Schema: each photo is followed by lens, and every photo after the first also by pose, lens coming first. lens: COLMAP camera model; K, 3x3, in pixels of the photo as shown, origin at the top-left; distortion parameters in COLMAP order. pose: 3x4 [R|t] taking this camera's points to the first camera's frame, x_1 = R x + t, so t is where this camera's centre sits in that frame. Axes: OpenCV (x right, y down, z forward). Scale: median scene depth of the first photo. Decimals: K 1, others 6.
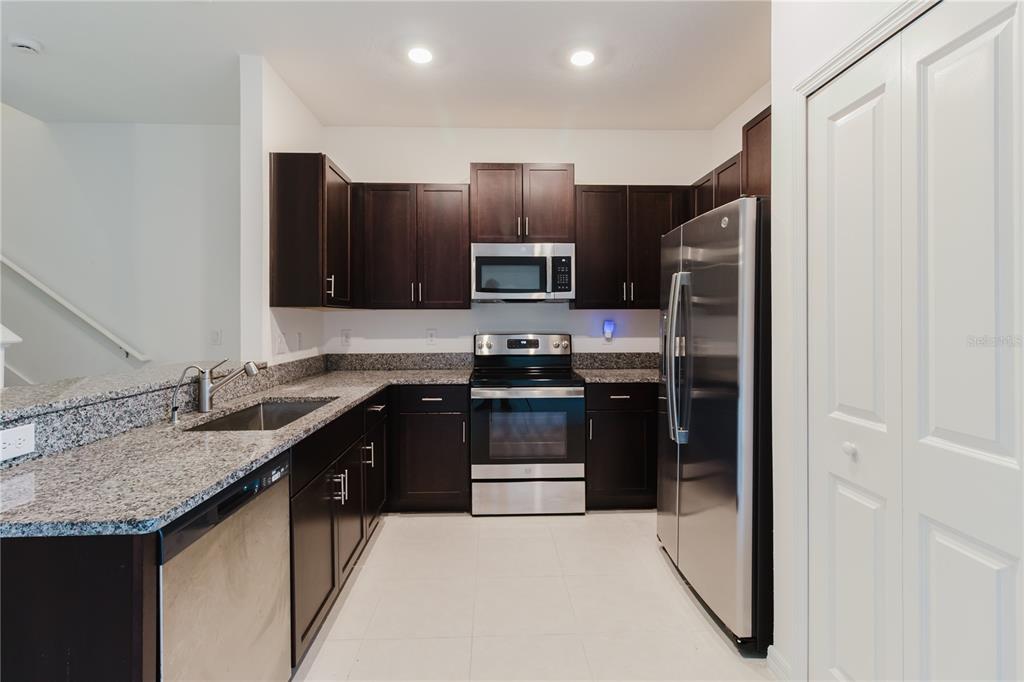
lens RADIAL K [[473.8, 0, 515.0], [0, 473.8, 323.0], [0, 0, 1]] dist [0.003332, -0.000142]
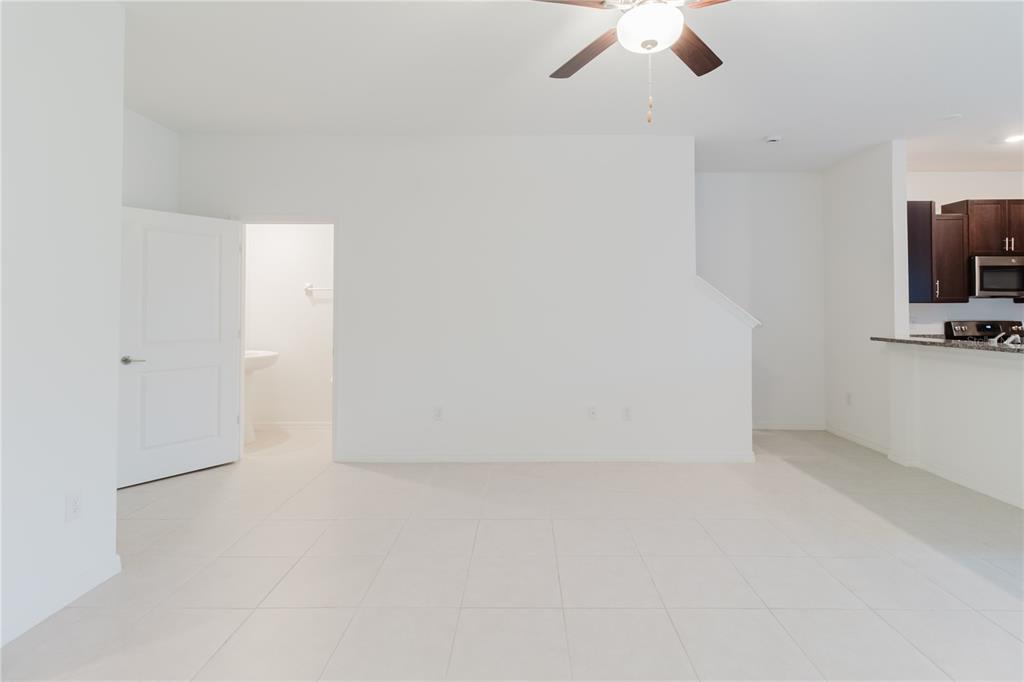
lens RADIAL K [[473.8, 0, 535.7], [0, 473.8, 311.8], [0, 0, 1]] dist [0.003332, -0.000142]
pose [[0.999015, 0.004795, -0.044117, -1.334621], [-0.005280, 0.999927, -0.010890, 0.020265], [0.044061, 0.011112, 0.998967, -0.477975]]
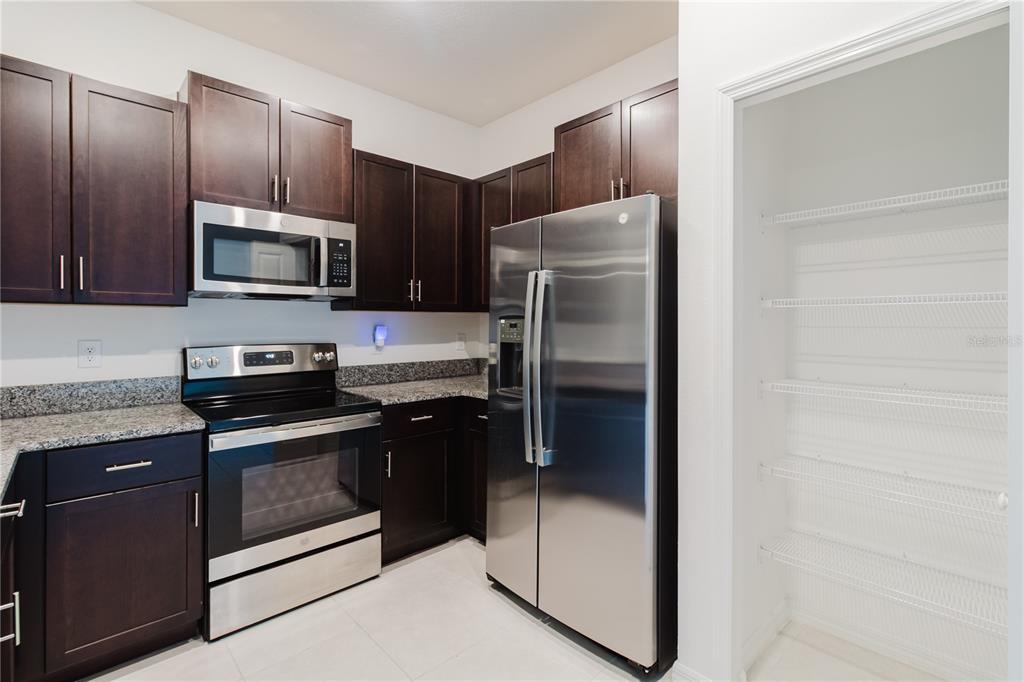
lens RADIAL K [[473.8, 0, 511.5], [0, 473.8, 326.0], [0, 0, 1]] dist [0.003332, -0.000142]
pose [[0.755397, -0.001150, 0.655266, -0.184240], [0.001190, 0.999999, 0.000383, -0.003821], [-0.655266, 0.000491, 0.755398, 0.256133]]
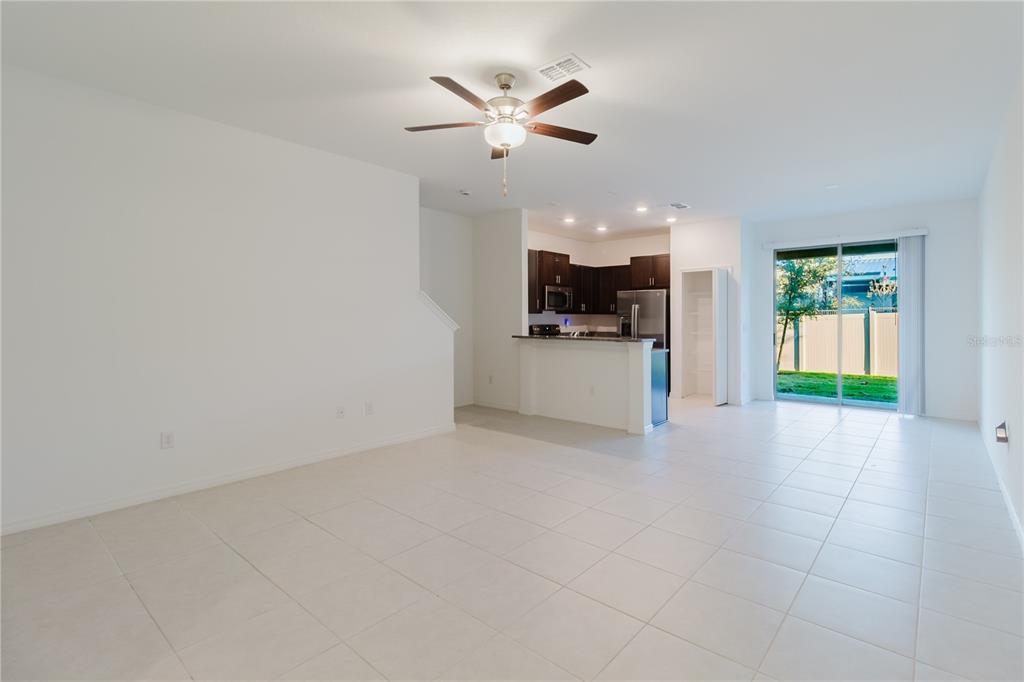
lens RADIAL K [[473.8, 0, 519.0], [0, 473.8, 335.4], [0, 0, 1]] dist [0.003332, -0.000142]
pose [[0.696916, -0.019956, 0.716875, -1.849816], [0.003121, 0.999688, 0.024794, 0.019478], [-0.717146, -0.015042, 0.696760, -0.536540]]
